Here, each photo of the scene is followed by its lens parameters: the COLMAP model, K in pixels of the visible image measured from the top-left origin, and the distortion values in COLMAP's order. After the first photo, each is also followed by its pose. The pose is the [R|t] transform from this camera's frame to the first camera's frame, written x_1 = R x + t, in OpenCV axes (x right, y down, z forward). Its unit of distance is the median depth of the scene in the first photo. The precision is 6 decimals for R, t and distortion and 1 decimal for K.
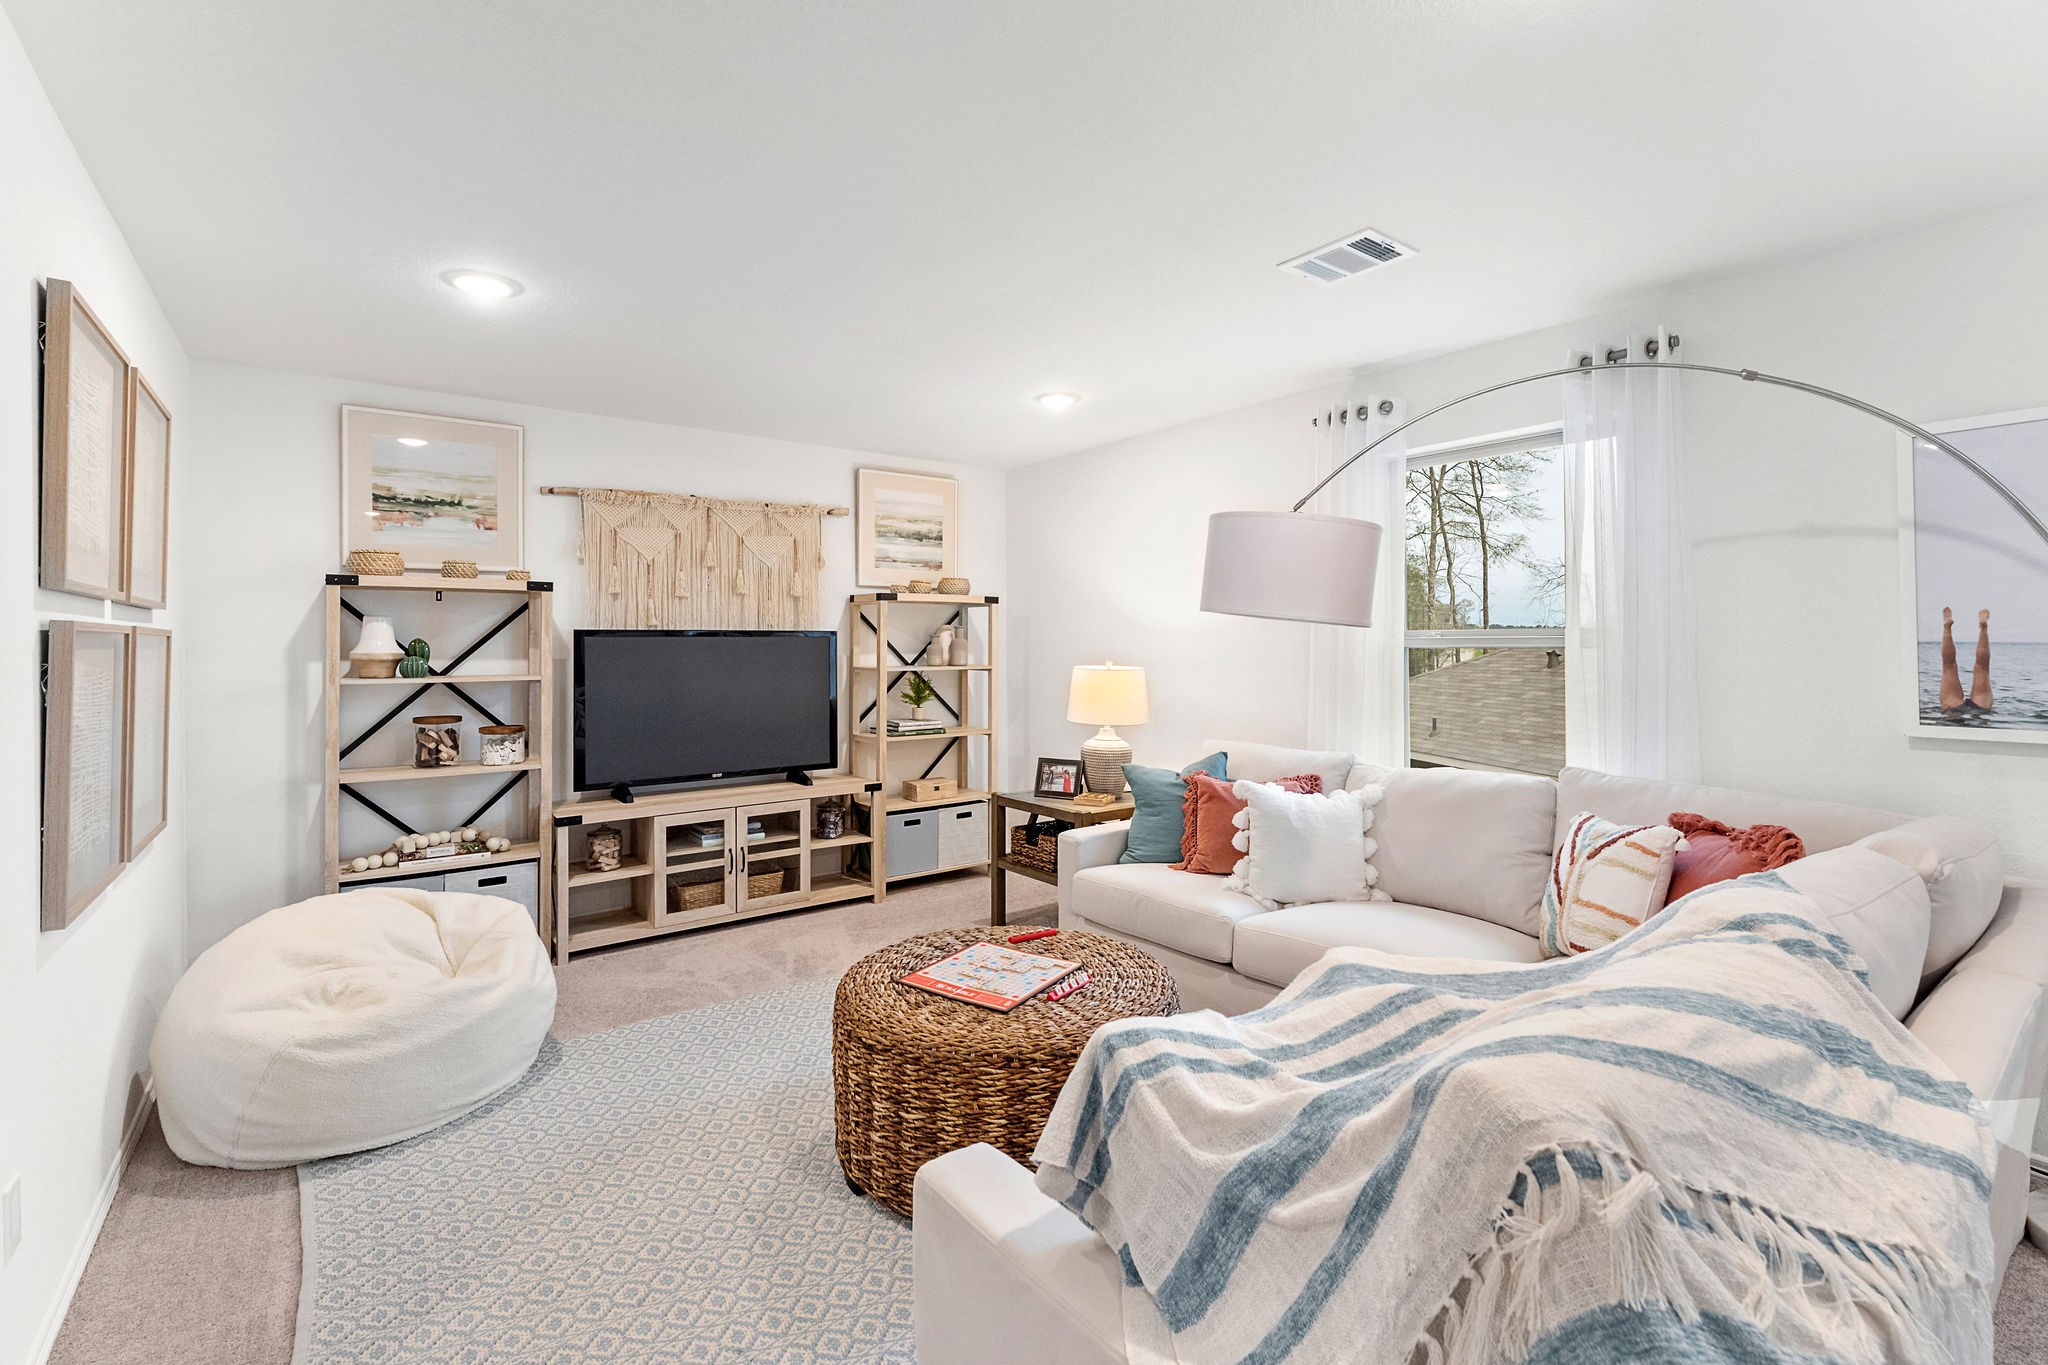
lens RADIAL K [[915.3, 0, 1019.1], [0, 915.3, 627.9], [0, 0, 1]] dist [-0.007656, -0.000047]
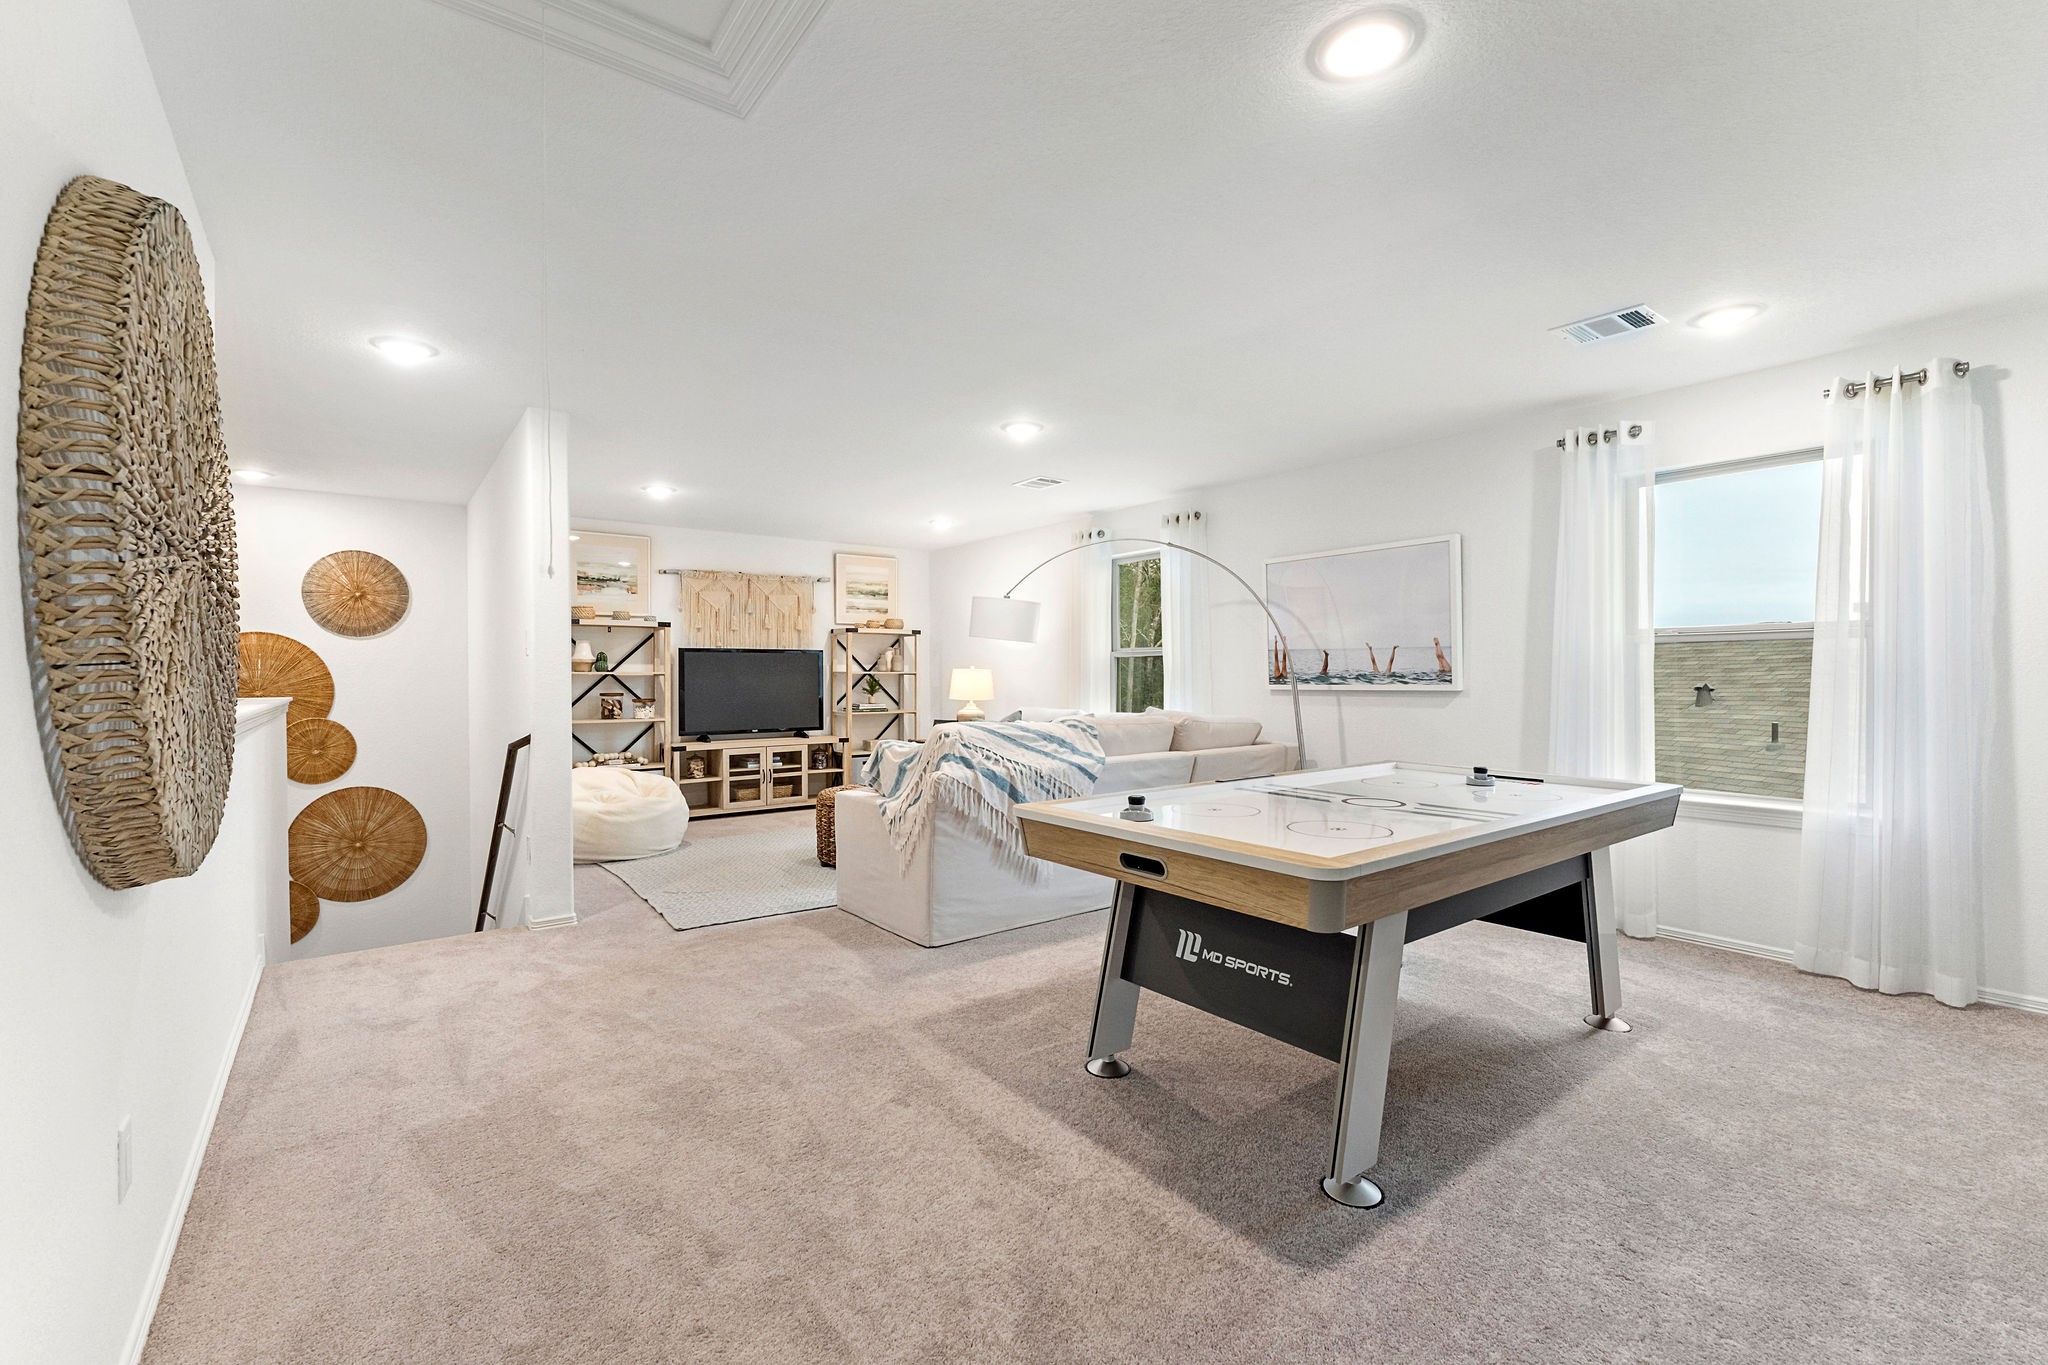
lens RADIAL K [[915.3, 0, 1023.7], [0, 915.3, 678.8], [0, 0, 1]] dist [-0.007656, -0.000047]
pose [[0.999984, 0.001389, 0.005404, 0.185902], [-0.001498, 0.999794, 0.020224, 0.024468], [-0.005375, -0.020232, 0.999781, -0.794067]]
